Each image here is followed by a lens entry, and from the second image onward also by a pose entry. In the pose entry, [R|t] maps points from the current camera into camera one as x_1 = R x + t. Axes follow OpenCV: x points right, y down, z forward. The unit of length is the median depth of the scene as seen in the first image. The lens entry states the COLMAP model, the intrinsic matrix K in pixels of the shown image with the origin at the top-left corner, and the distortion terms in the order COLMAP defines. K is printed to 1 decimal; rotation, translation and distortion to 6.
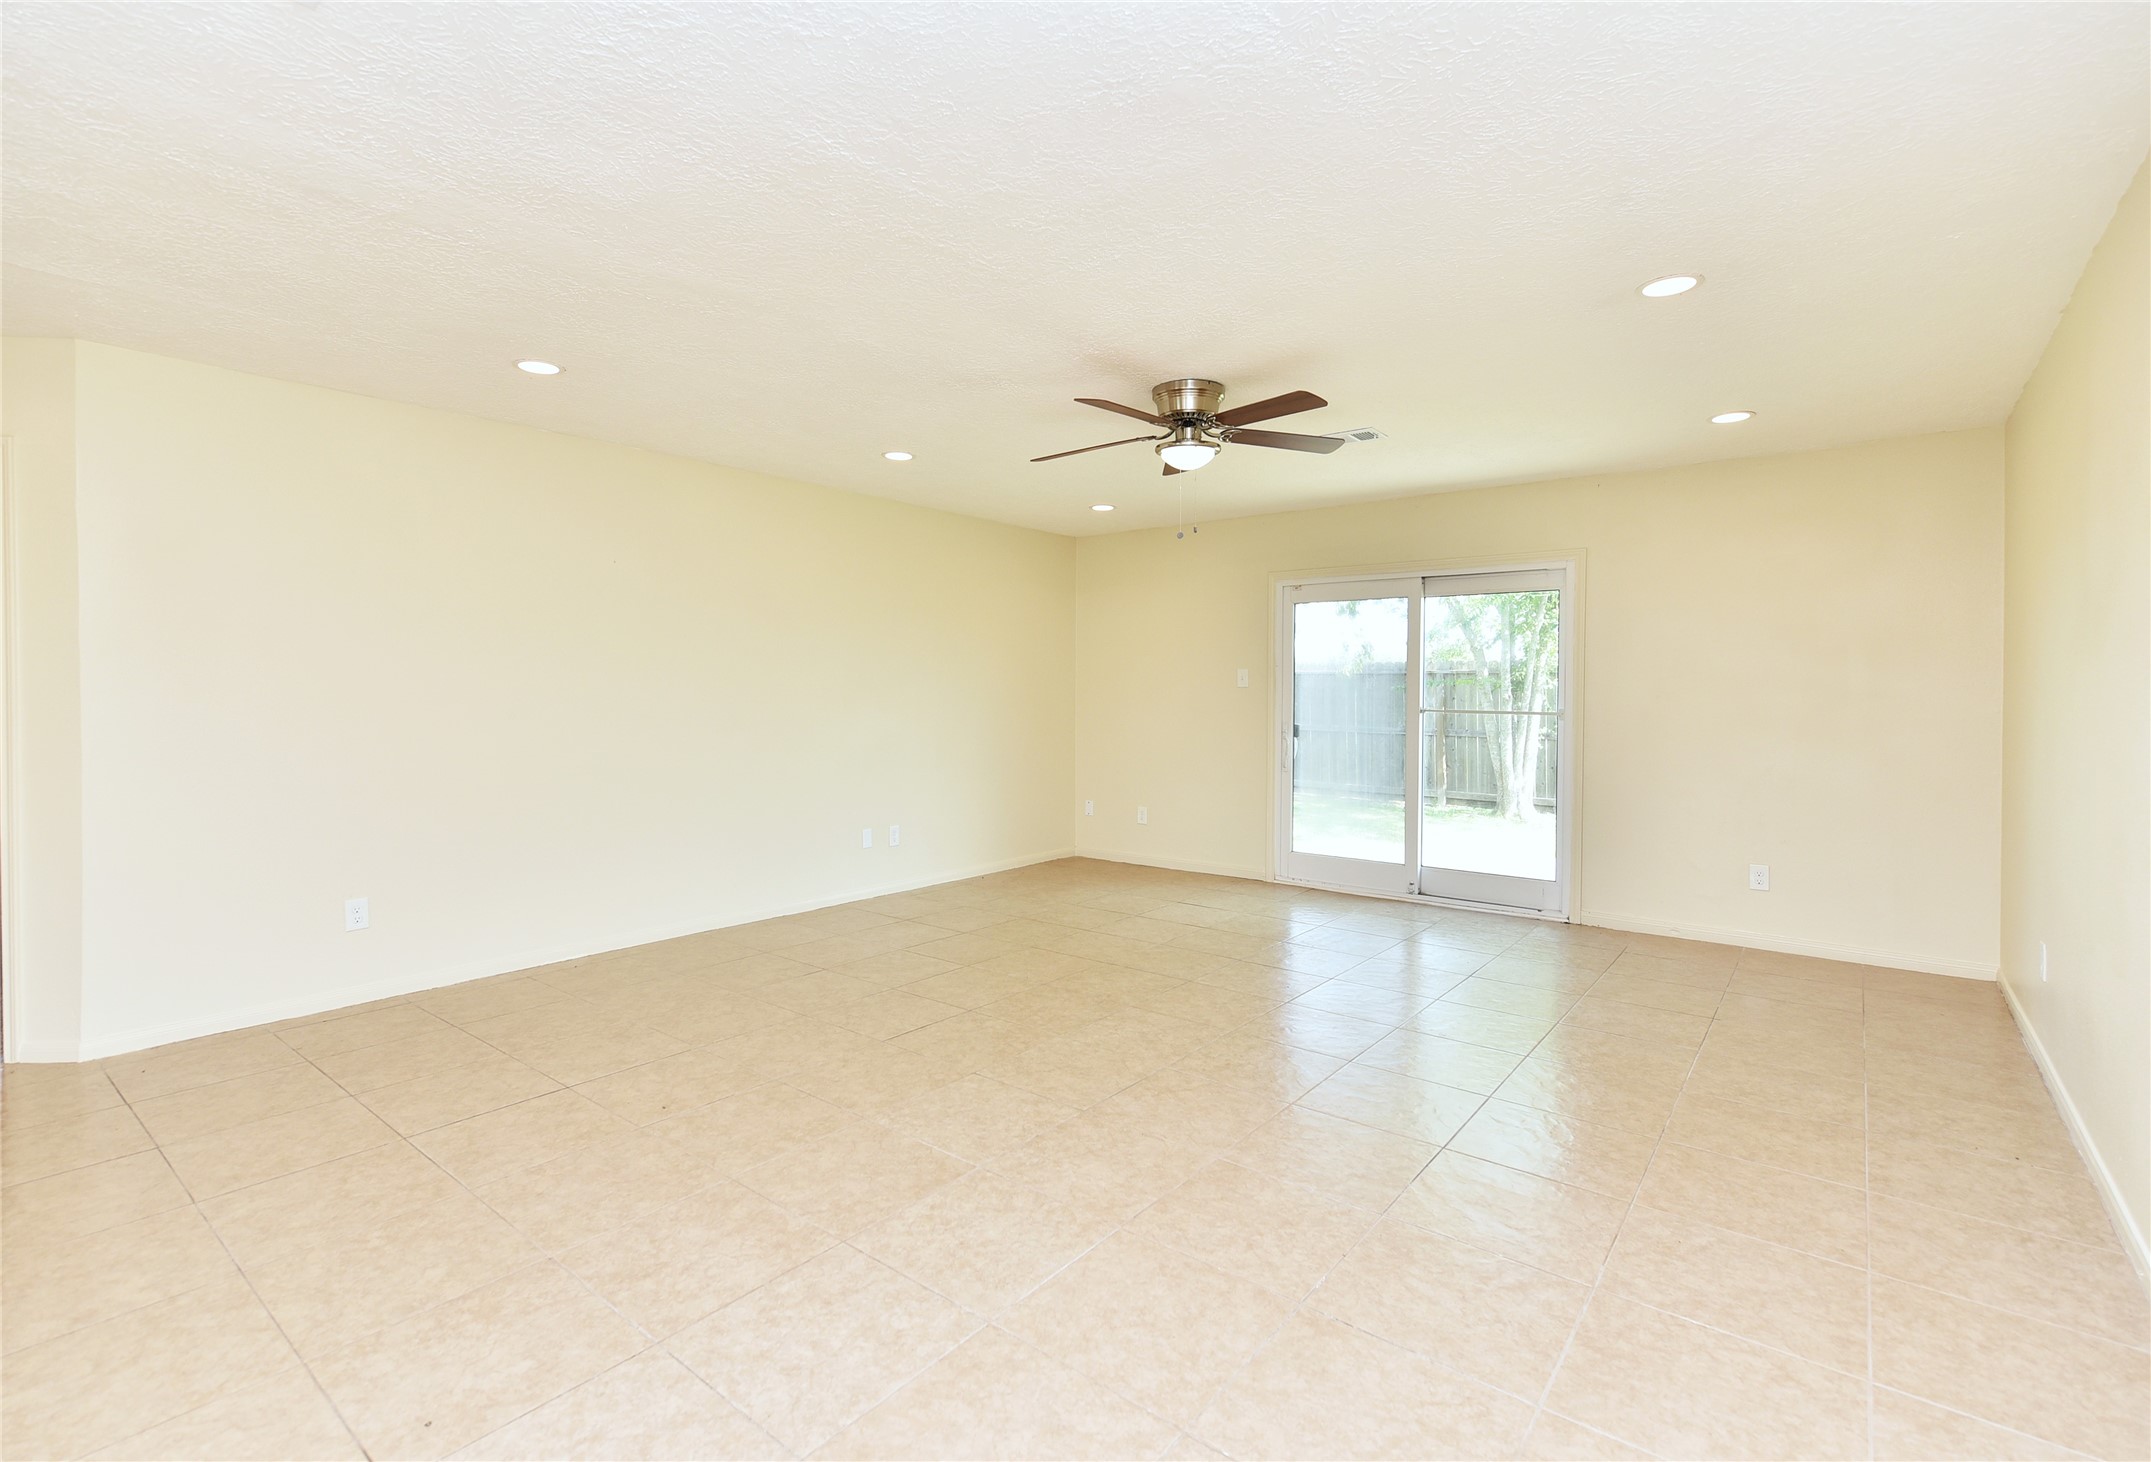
lens RADIAL K [[980.3, 0, 1071.6], [0, 980.3, 714.1], [0, 0, 1]] dist [0.003447, -0.000273]
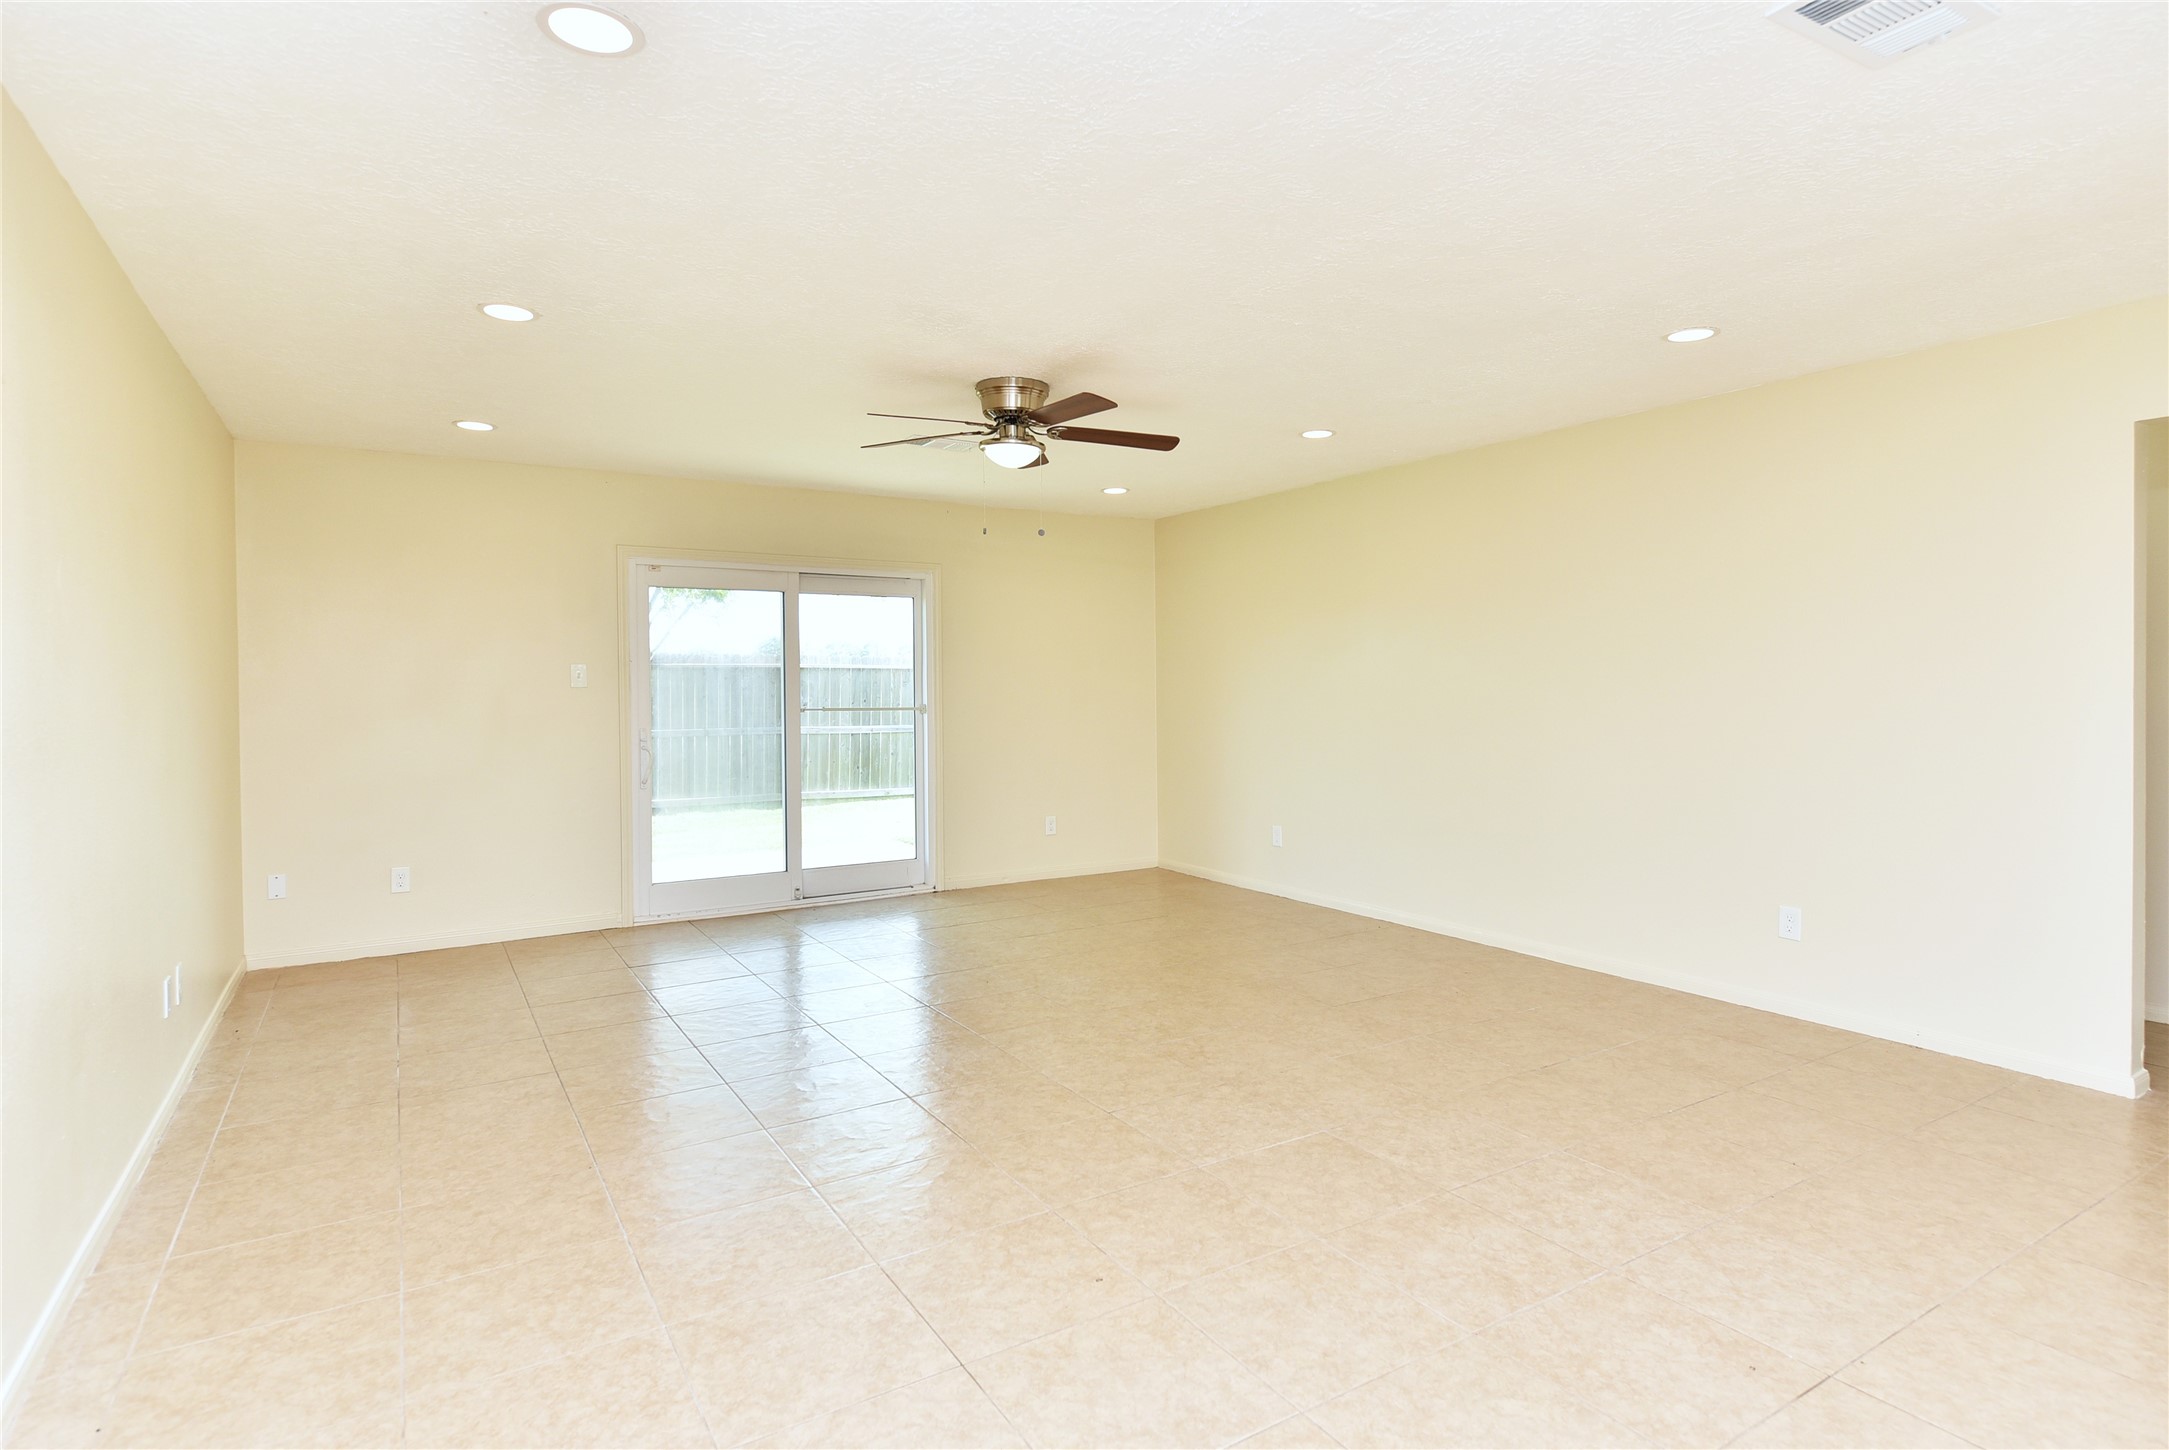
lens RADIAL K [[1116.8, 0, 1083.8], [0, 1116.8, 722.7], [0, 0, 1]] dist [0.017544, 0.000534]
pose [[0.331066, -0.040779, 0.942726, -0.946330], [0.027631, 0.999056, 0.033513, -0.032023], [-0.943203, 0.014954, 0.331881, 0.581838]]
